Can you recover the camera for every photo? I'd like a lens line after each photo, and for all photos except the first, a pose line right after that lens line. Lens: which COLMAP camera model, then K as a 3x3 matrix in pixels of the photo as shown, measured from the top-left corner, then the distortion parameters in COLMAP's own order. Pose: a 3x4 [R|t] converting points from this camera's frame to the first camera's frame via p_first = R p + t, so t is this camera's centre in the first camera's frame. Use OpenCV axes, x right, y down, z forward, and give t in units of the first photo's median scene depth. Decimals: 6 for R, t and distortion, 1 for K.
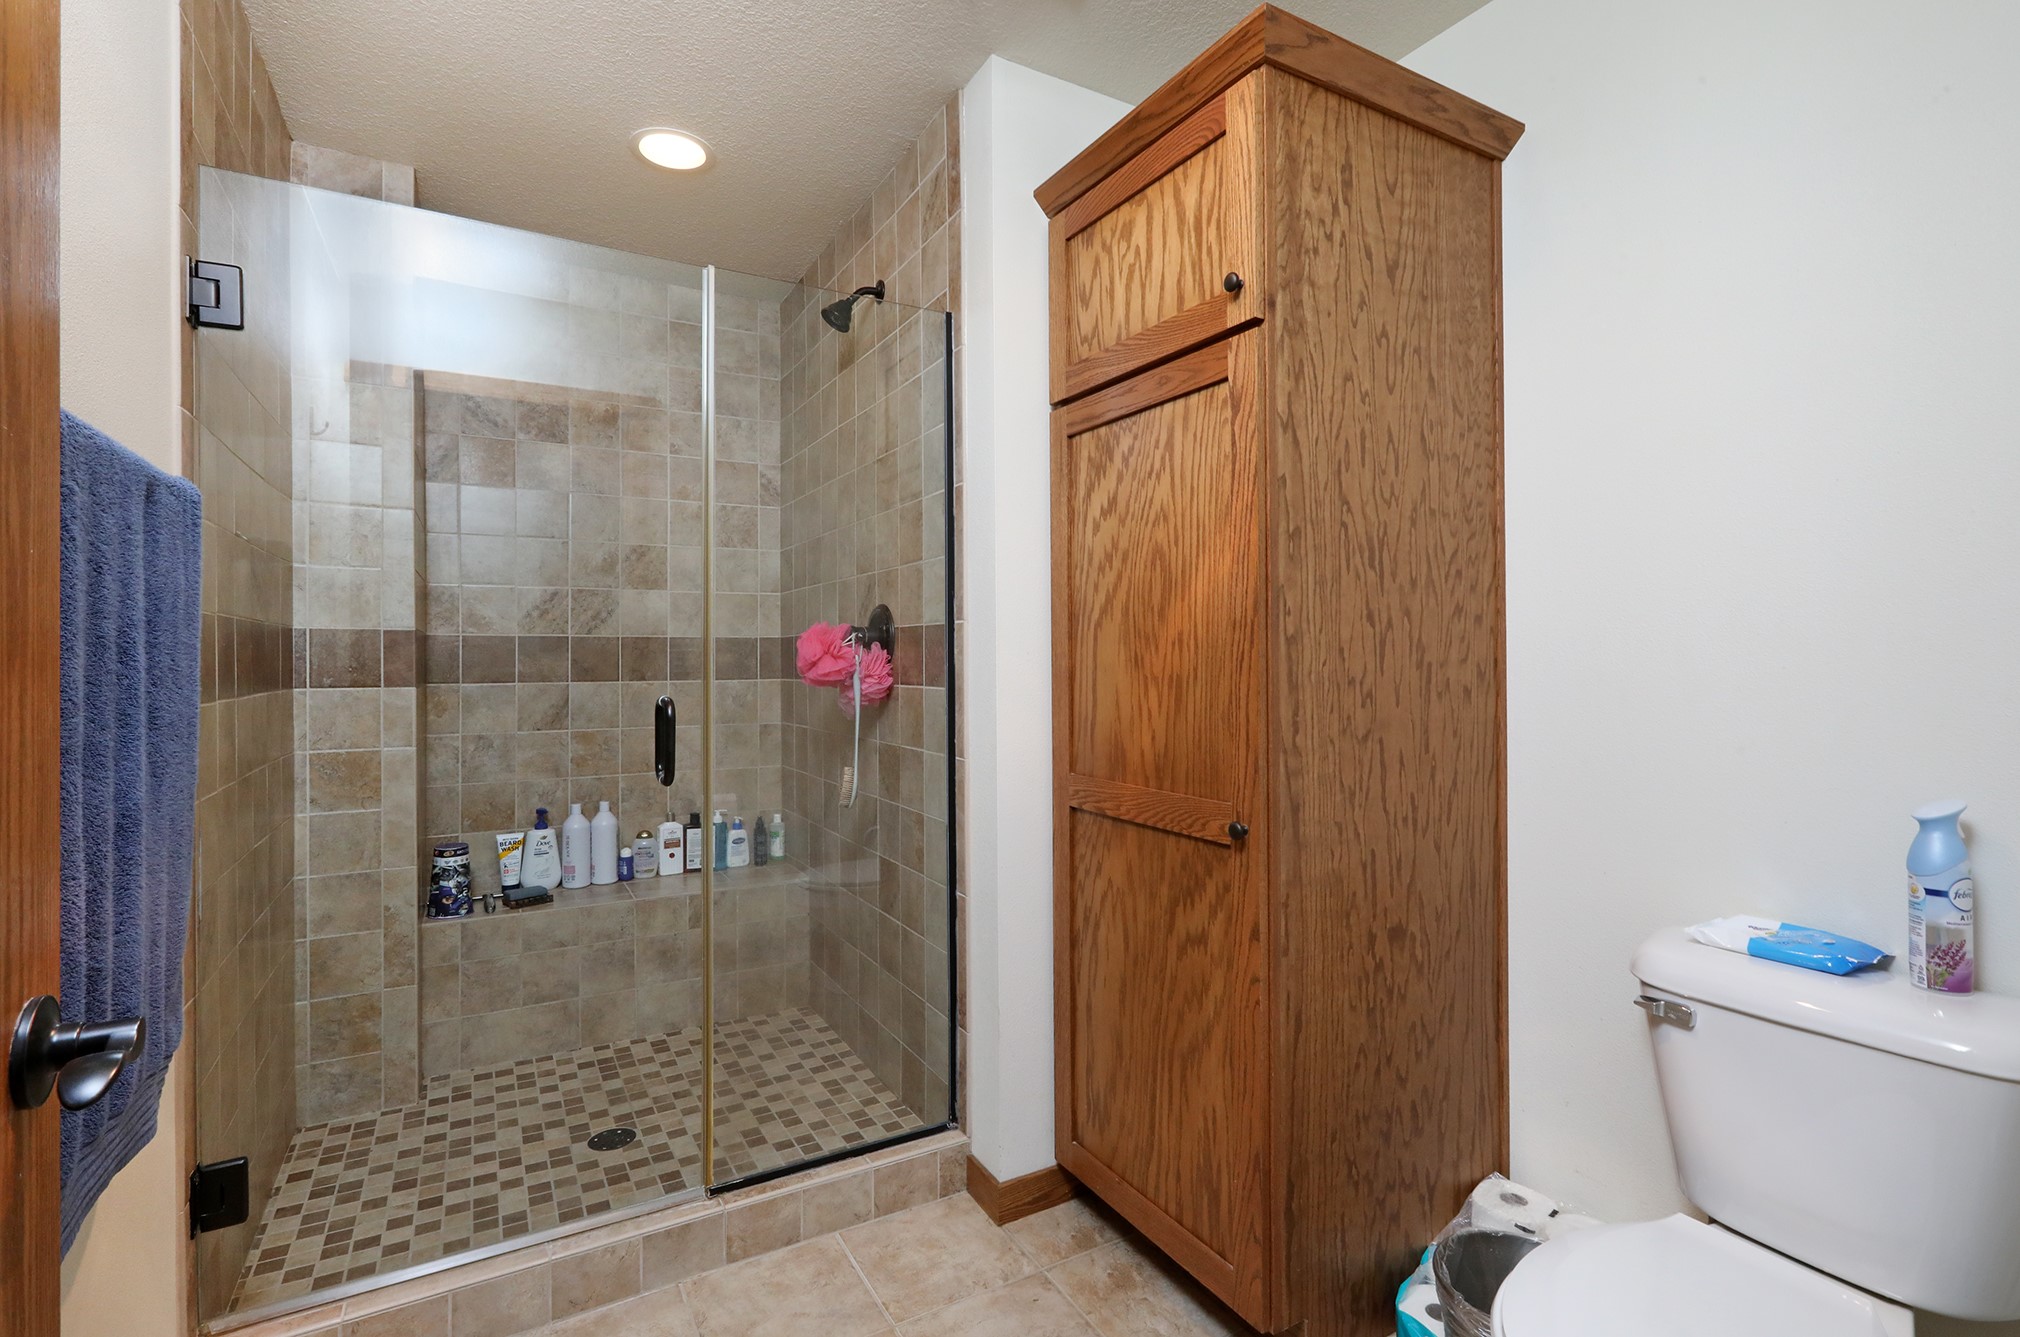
lens RADIAL K [[944.4, 0, 1008.2], [0, 944.4, 659.9], [0, 0, 1]] dist [-0.009910, 0.005975]
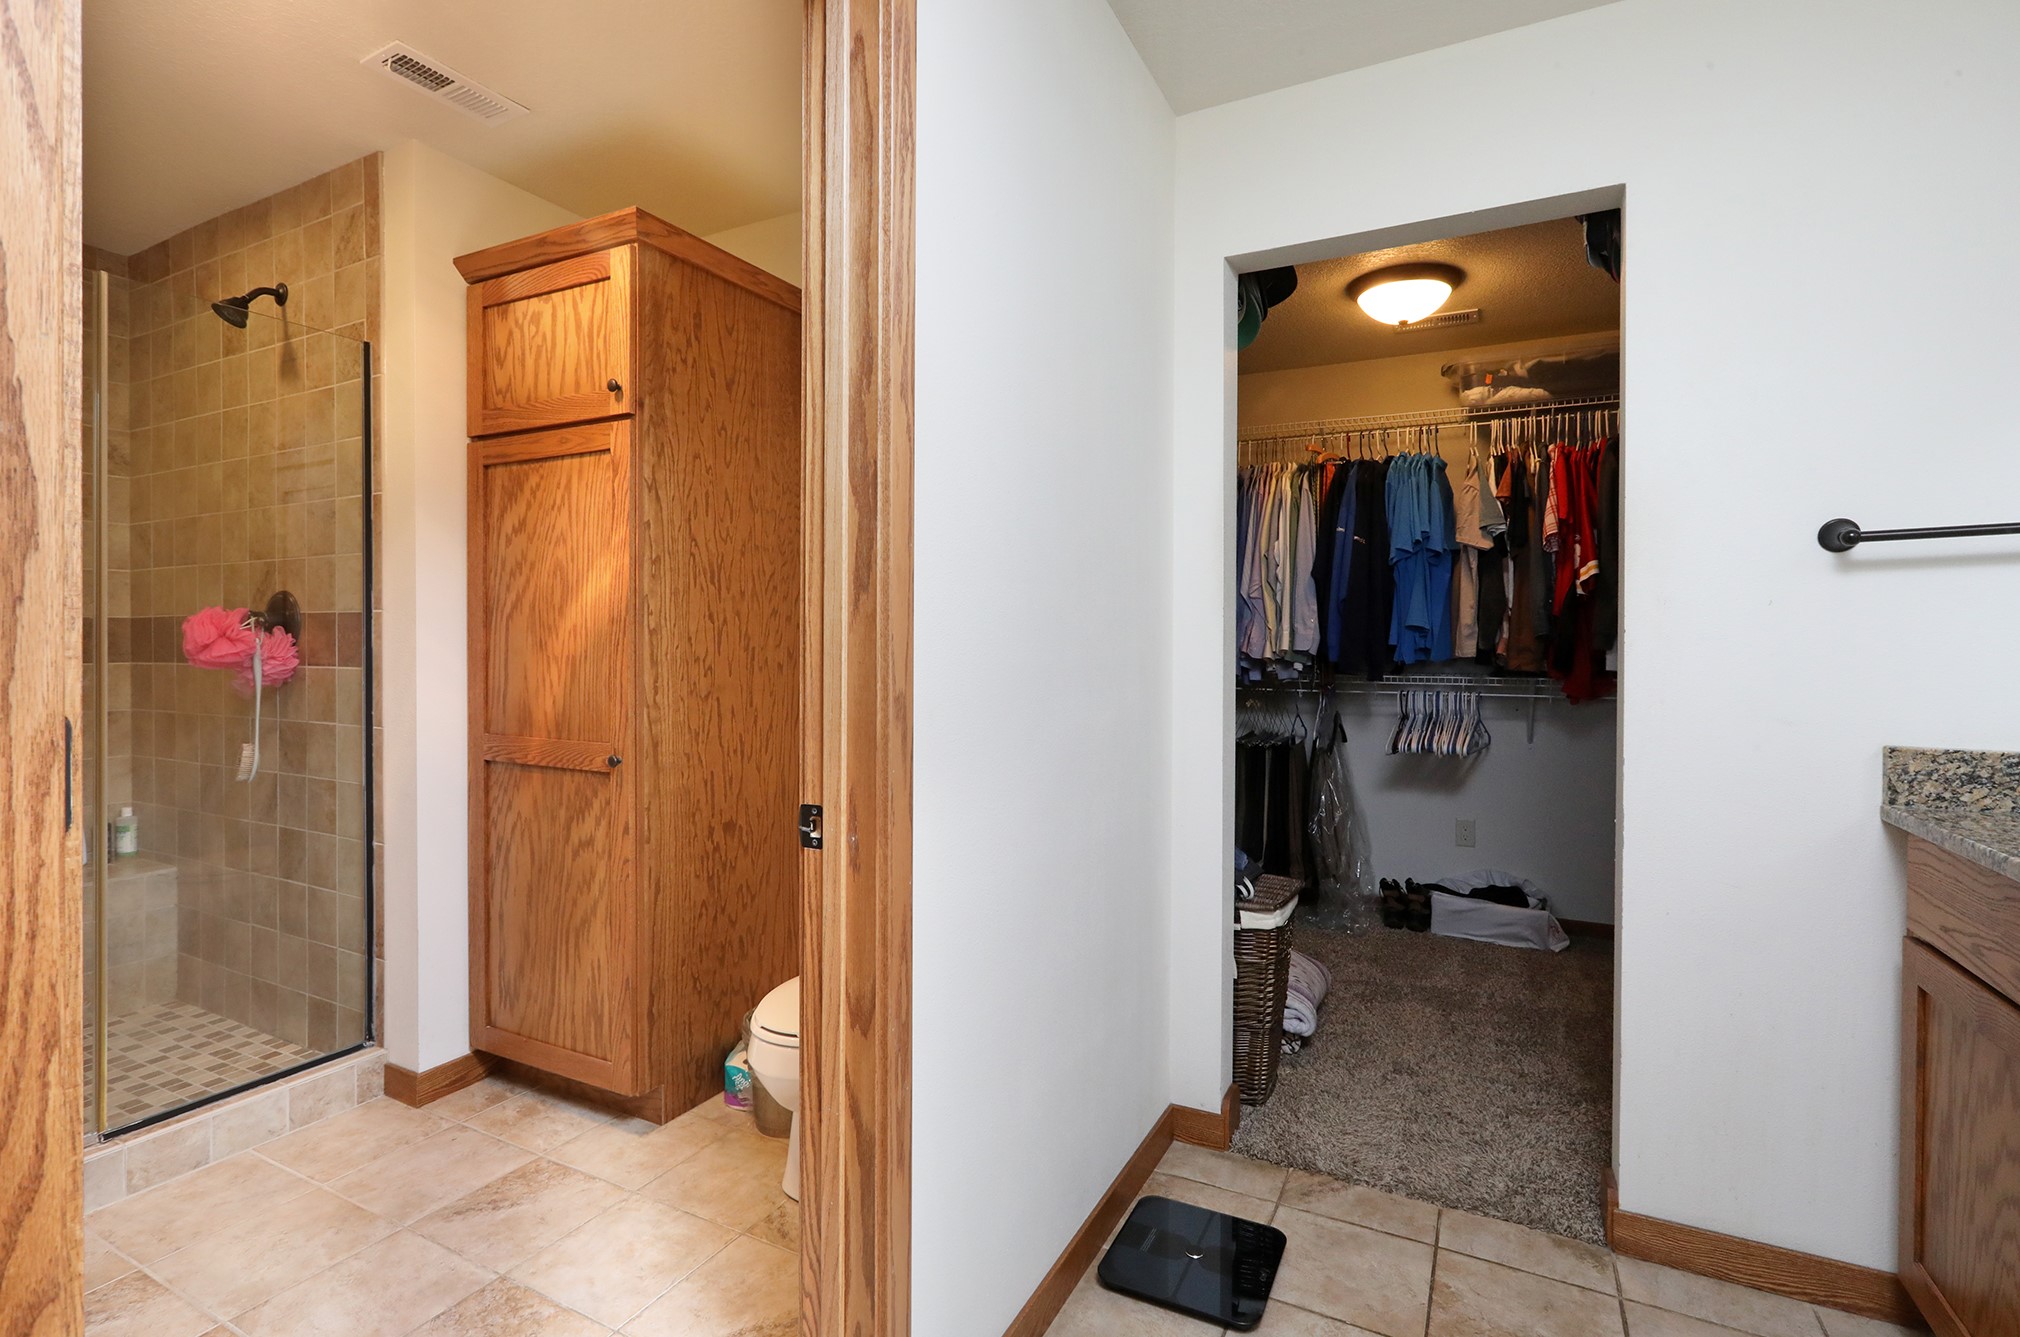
lens RADIAL K [[944.4, 0, 997.9], [0, 944.4, 647.7], [0, 0, 1]] dist [-0.009910, 0.005975]
pose [[0.843077, 0.003115, 0.537783, -0.035092], [-0.005162, 0.999984, 0.002300, -0.001682], [-0.537768, -0.004715, 0.843080, -0.451571]]
